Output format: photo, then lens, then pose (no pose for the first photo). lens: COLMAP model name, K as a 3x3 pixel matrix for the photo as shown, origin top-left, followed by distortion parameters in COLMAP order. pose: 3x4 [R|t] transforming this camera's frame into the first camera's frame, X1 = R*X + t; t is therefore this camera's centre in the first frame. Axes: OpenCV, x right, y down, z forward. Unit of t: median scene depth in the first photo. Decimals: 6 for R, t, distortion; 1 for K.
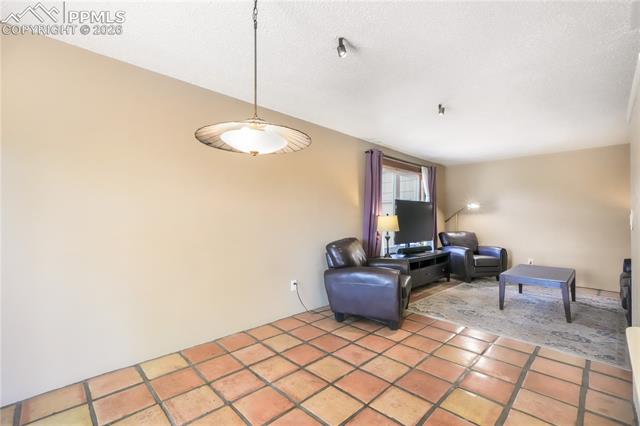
lens RADIAL K [[272.7, 0, 325.0], [0, 272.7, 214.3], [0, 0, 1]] dist [-0.004850, 0.000985]
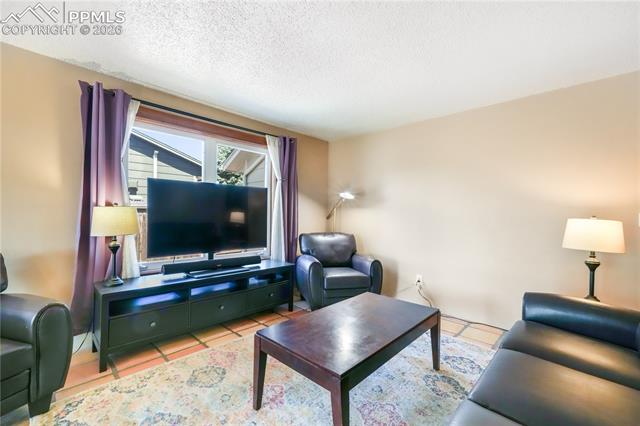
lens RADIAL K [[272.7, 0, 314.1], [0, 272.7, 213.0], [0, 0, 1]] dist [-0.004850, 0.000985]
pose [[0.999153, 0.000916, 0.041136, 0.486596], [-0.000966, 0.999999, 0.001202, 0.014515], [-0.041135, -0.001241, 0.999153, 0.364252]]
